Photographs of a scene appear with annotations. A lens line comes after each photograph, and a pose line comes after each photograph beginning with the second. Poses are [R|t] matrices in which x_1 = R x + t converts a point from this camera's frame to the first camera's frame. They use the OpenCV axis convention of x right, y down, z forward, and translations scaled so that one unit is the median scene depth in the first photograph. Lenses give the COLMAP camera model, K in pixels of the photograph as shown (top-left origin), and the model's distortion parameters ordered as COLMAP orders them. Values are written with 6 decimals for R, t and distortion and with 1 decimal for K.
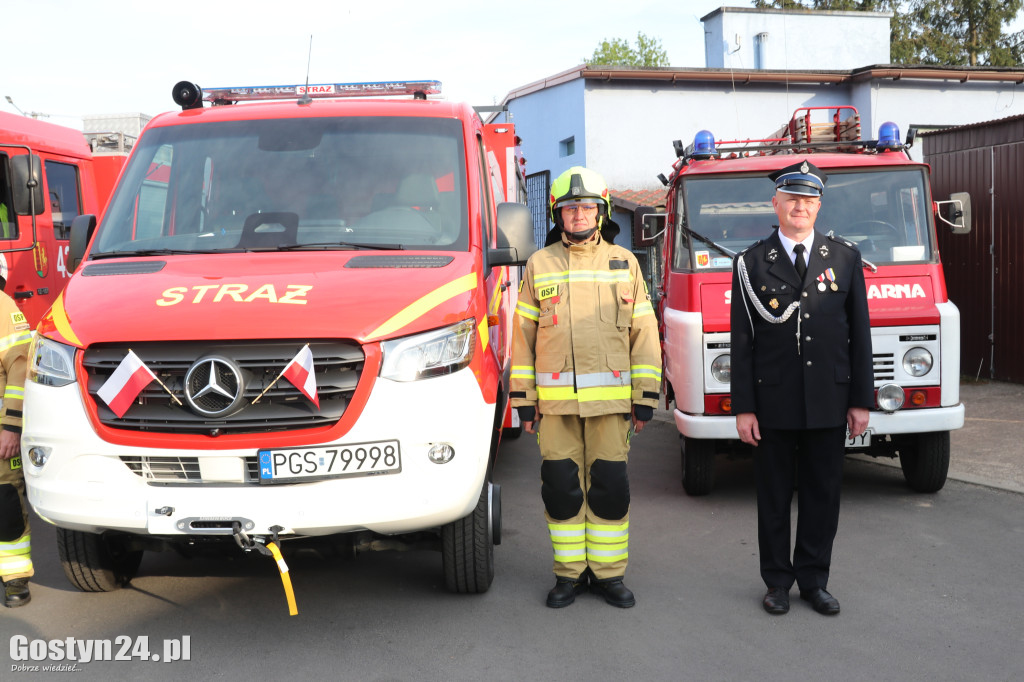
lens RADIAL K [[1116.7, 0, 495.0], [0, 1116.7, 341.9], [0, 0, 1]] dist [-0.130942, 0.043270]
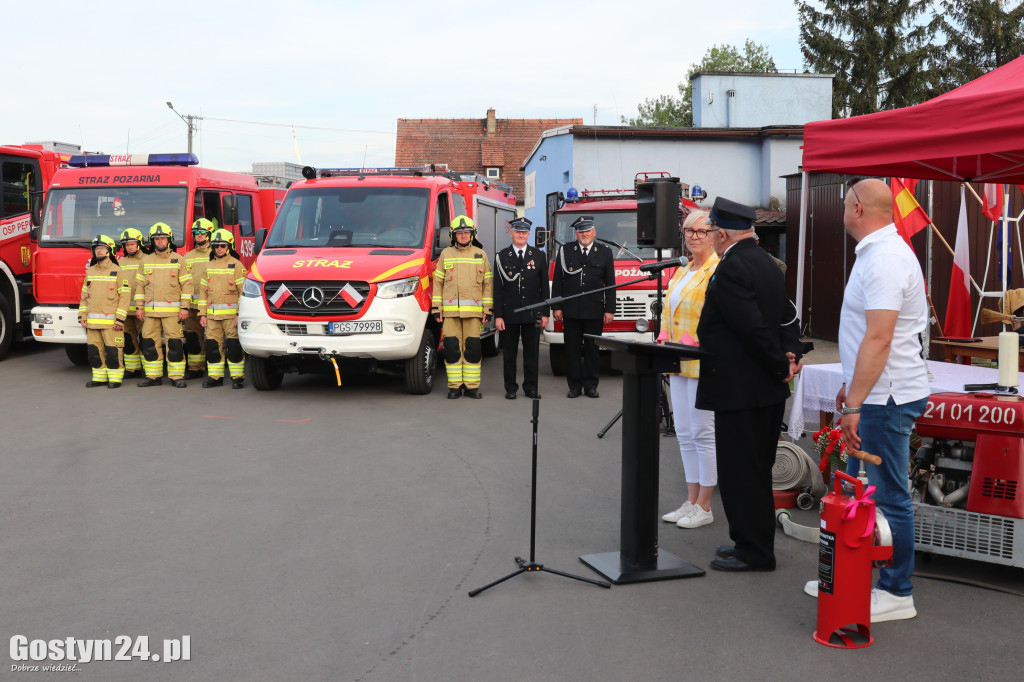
lens RADIAL K [[1140.4, 0, 512.0], [0, 1140.4, 341.0], [0, 0, 1]] dist [-0.124241, 0.064328]
pose [[0.994238, 0.032197, -0.102243, 0.358590], [-0.031646, 0.999475, 0.007014, 0.077878], [0.102415, -0.003738, 0.994735, -1.186947]]
